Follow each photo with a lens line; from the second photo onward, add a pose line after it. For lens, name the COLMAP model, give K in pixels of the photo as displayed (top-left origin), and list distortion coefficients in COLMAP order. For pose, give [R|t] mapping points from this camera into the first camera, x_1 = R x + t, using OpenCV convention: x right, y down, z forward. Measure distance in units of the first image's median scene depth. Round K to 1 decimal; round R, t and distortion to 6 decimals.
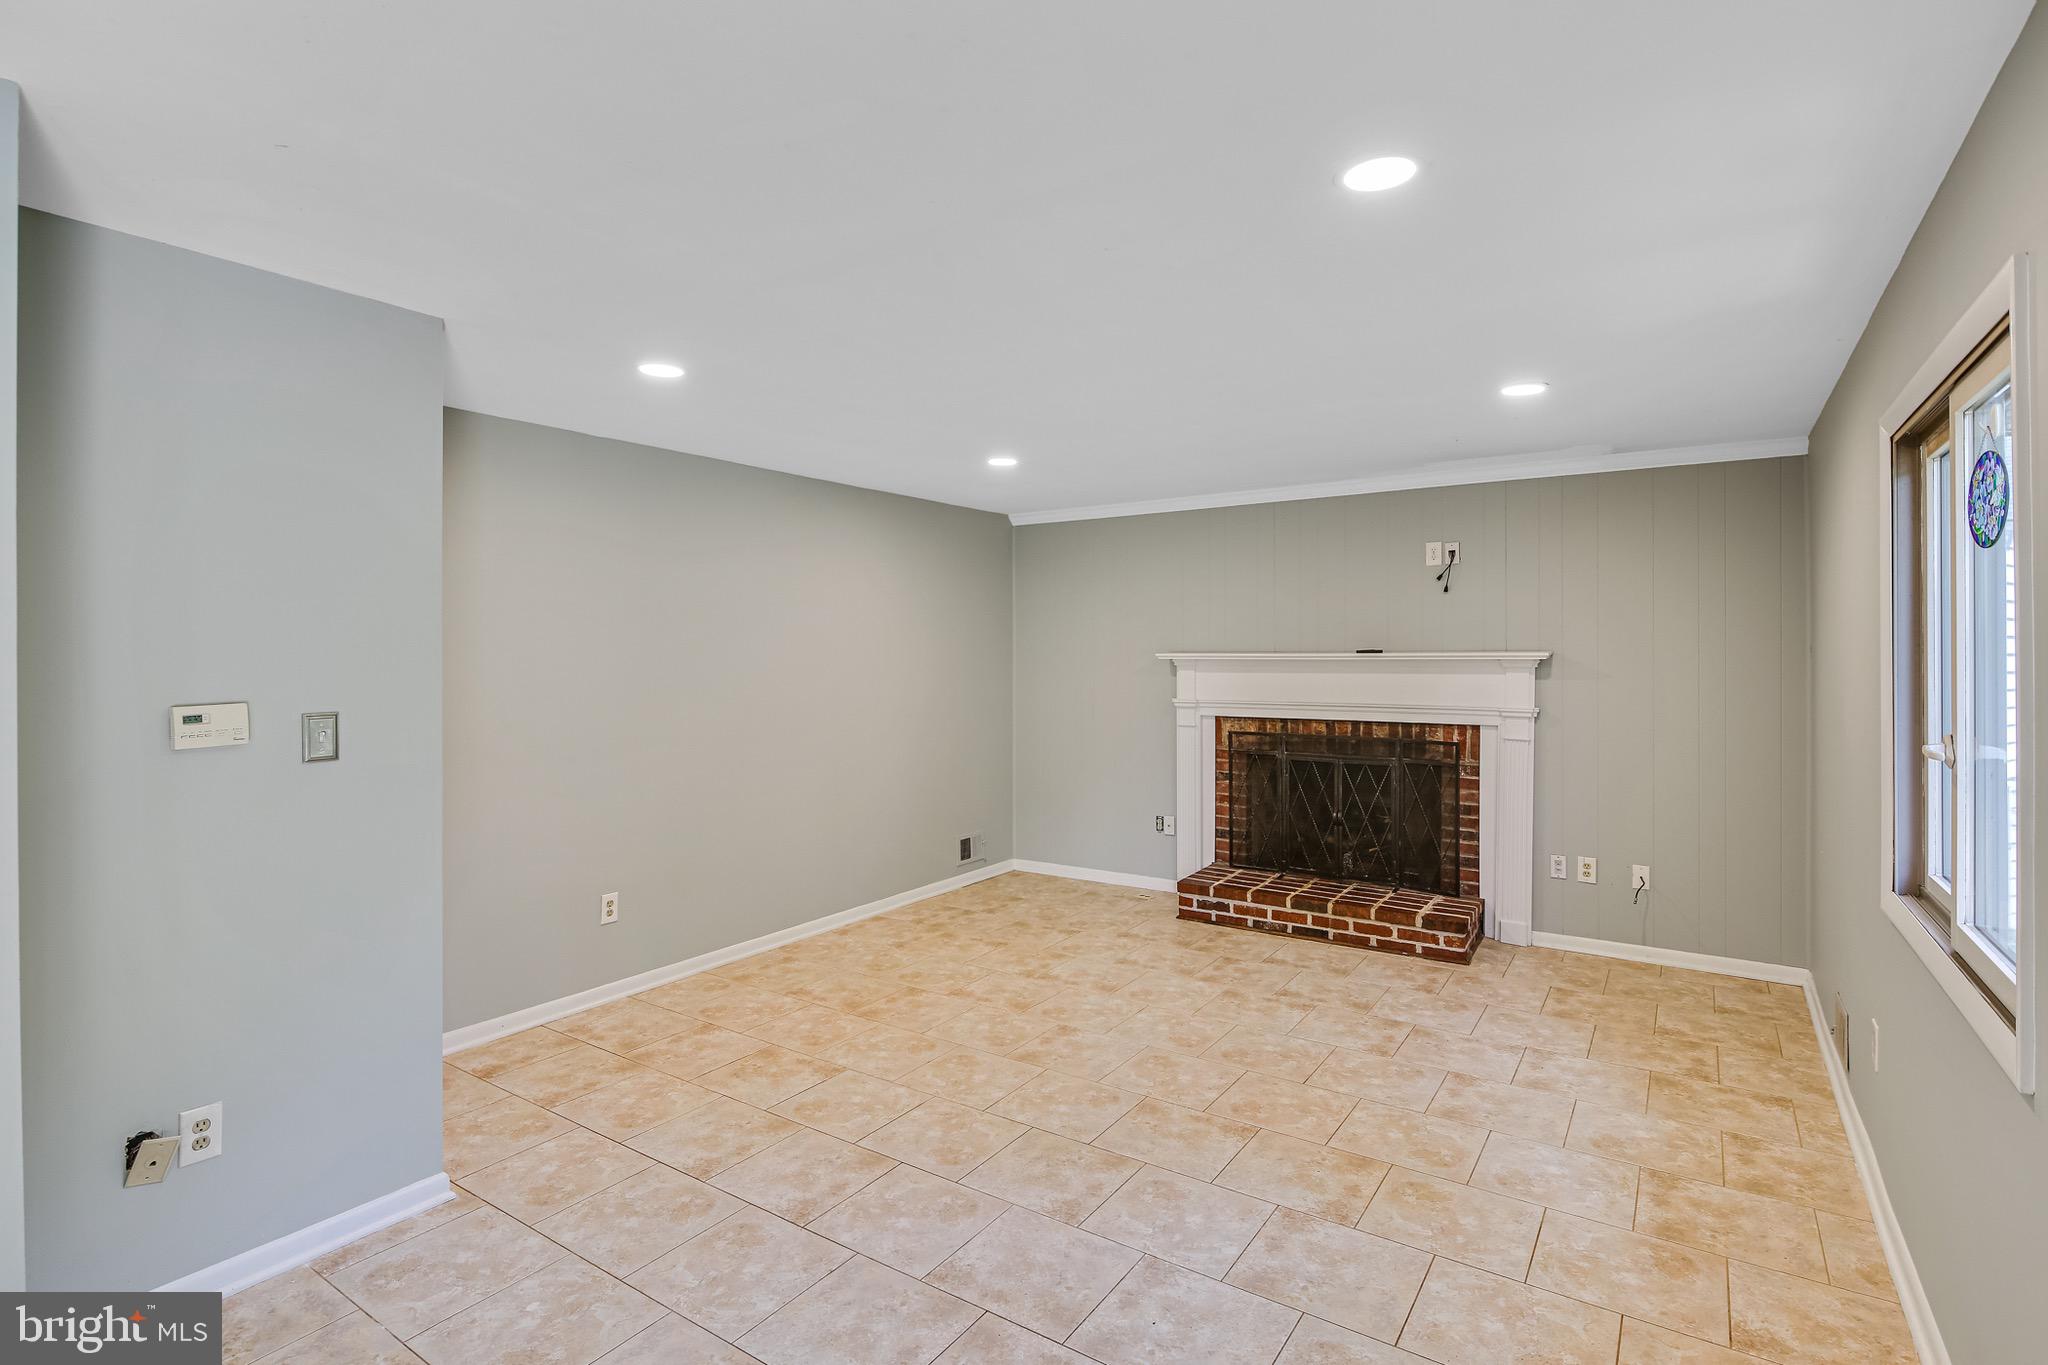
lens RADIAL K [[993.5, 0, 1019.7], [0, 993.5, 668.8], [0, 0, 1]] dist [0.006327, -0.004663]
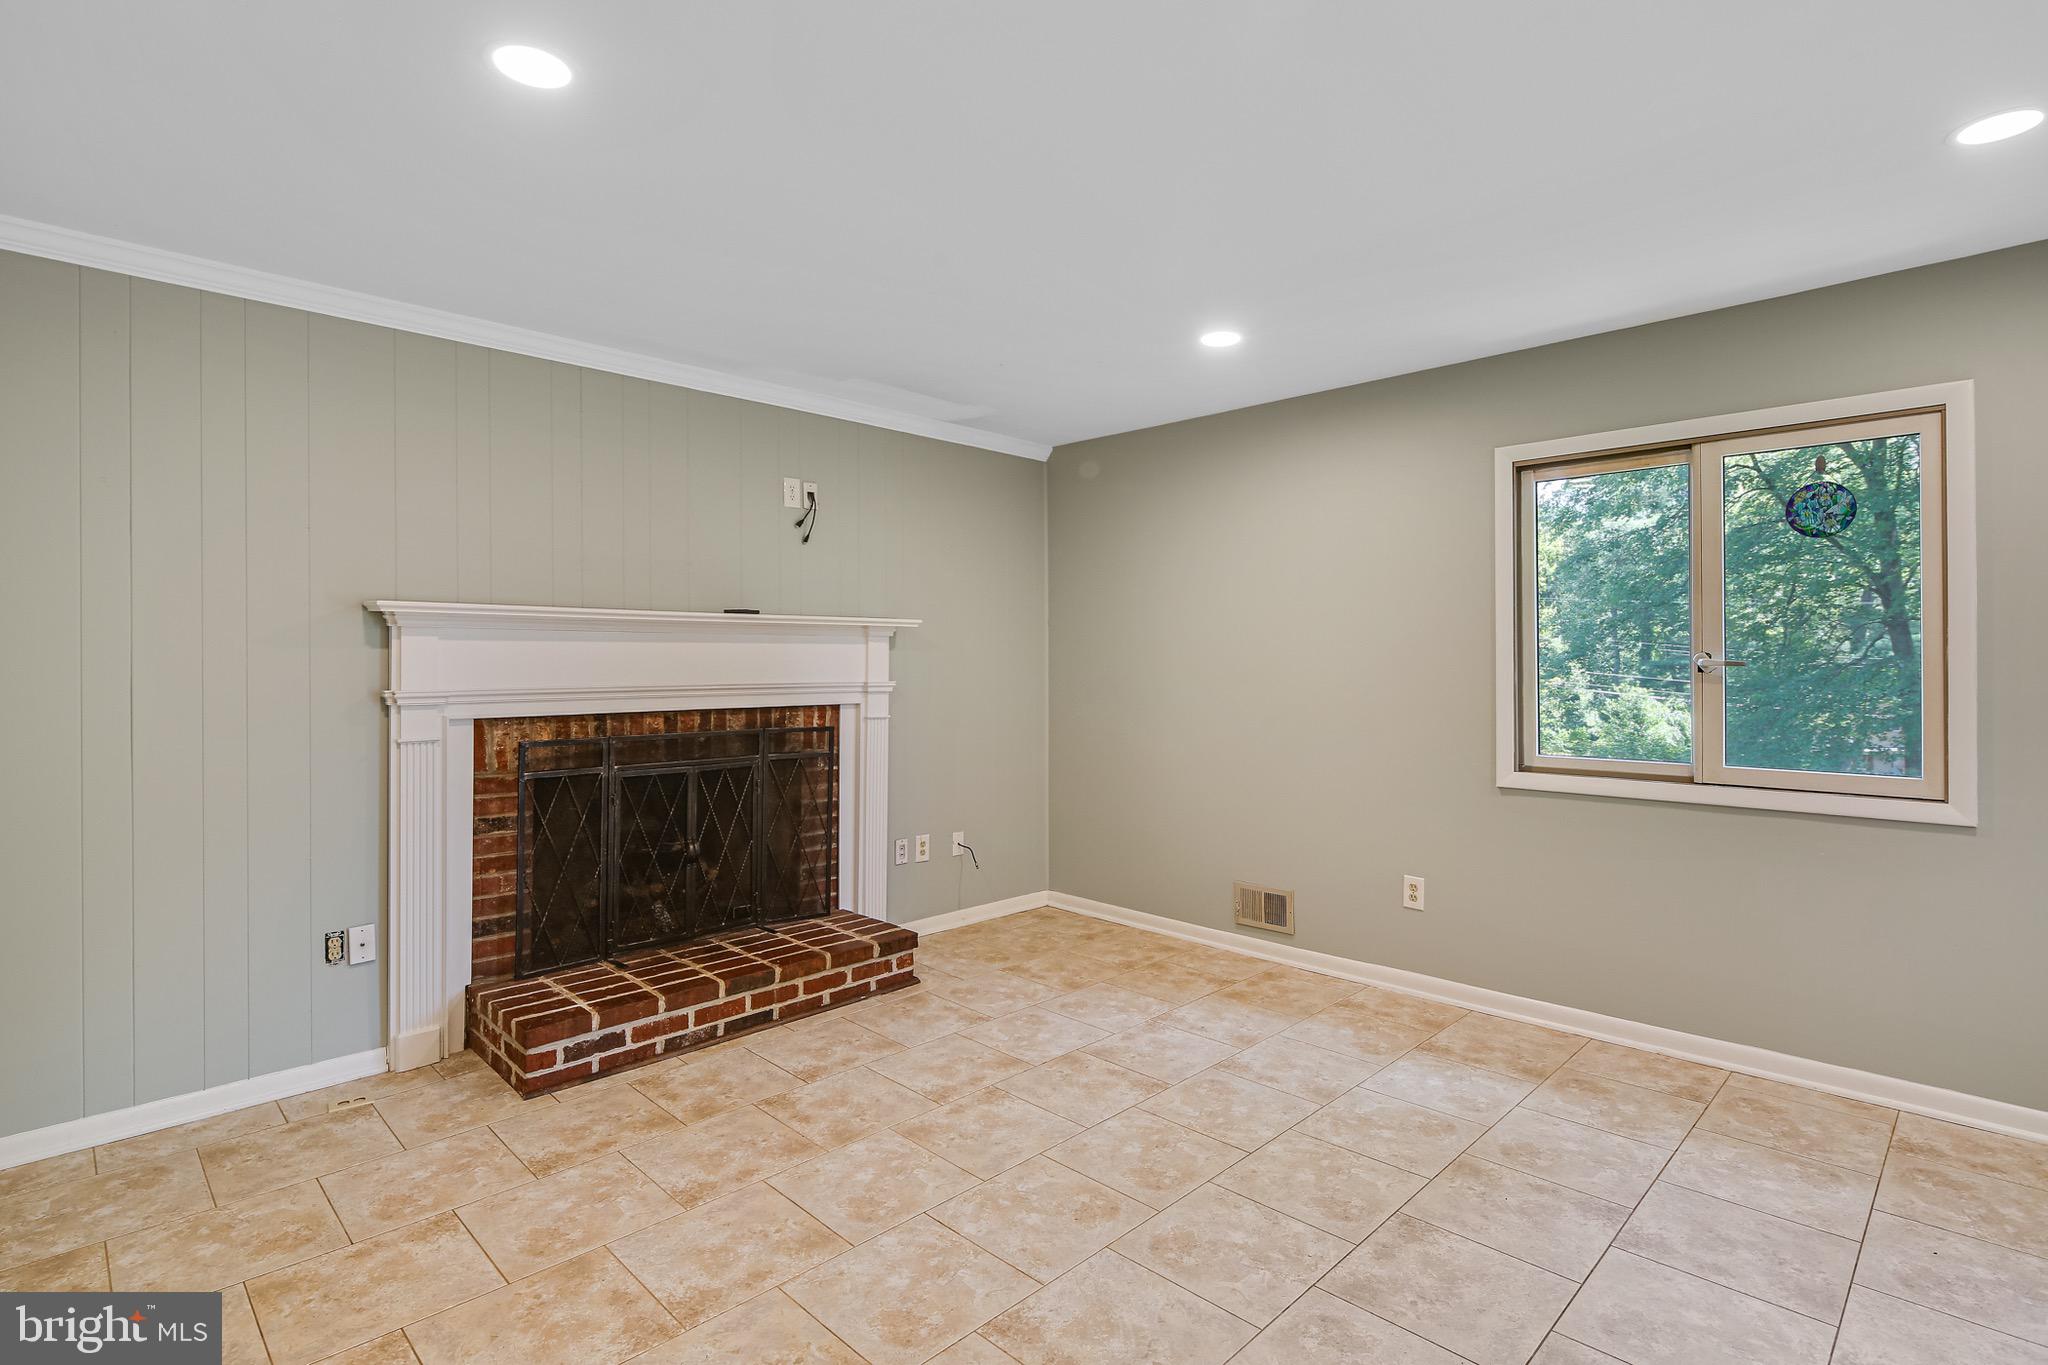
lens RADIAL K [[993.5, 0, 1022.1], [0, 993.5, 664.0], [0, 0, 1]] dist [0.006327, -0.004663]
pose [[0.189282, -0.002910, 0.981918, -0.336998], [0.015395, 0.999881, -0.000004, 0.024902], [-0.981802, 0.015117, 0.189304, 0.687910]]
